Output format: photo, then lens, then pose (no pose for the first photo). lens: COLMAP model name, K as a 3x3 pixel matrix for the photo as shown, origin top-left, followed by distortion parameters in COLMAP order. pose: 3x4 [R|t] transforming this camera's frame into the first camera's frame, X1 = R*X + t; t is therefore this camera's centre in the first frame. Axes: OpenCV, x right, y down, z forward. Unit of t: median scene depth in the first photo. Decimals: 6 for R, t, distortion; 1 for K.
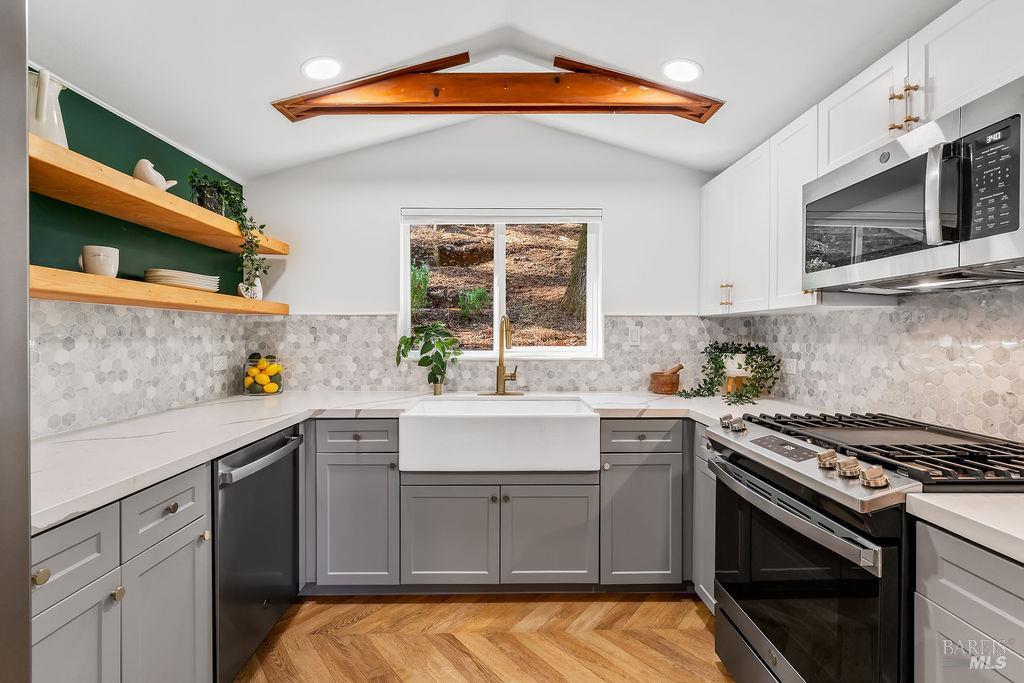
lens RADIAL K [[457.1, 0, 510.6], [0, 457.1, 338.7], [0, 0, 1]] dist [-0.014233, 0.007076]
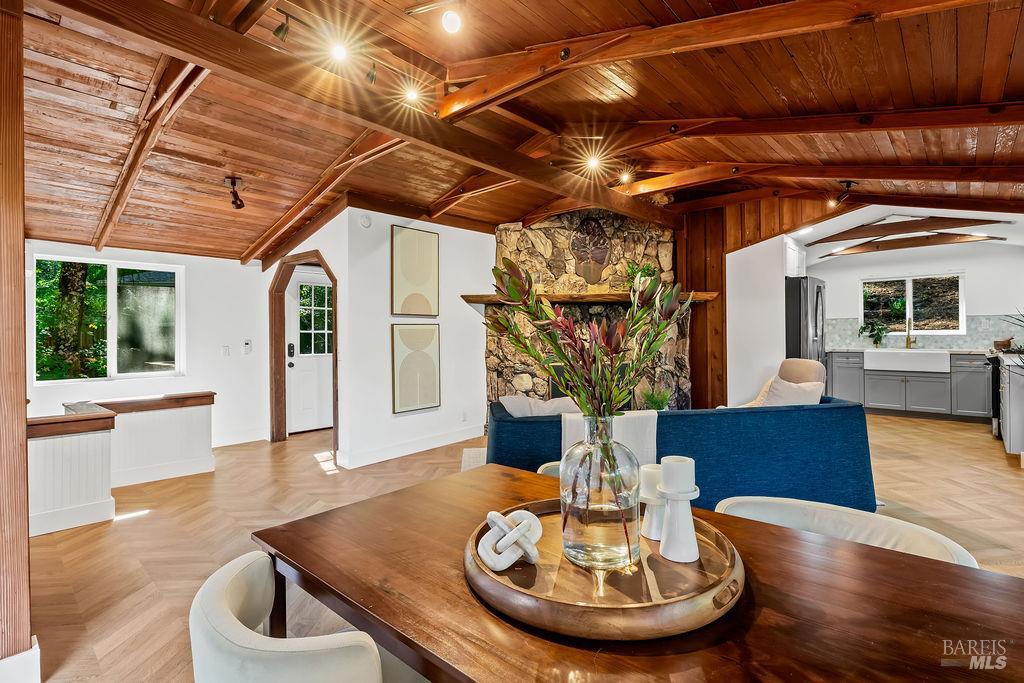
lens RADIAL K [[501.8, 0, 514.2], [0, 501.8, 331.5], [0, 0, 1]] dist [0.002263, 0.000418]
pose [[0.724424, -0.009326, -0.689292, 0.308345], [0.002282, 0.999935, -0.011130, 0.052082], [0.689351, 0.006489, 0.724398, -2.466517]]
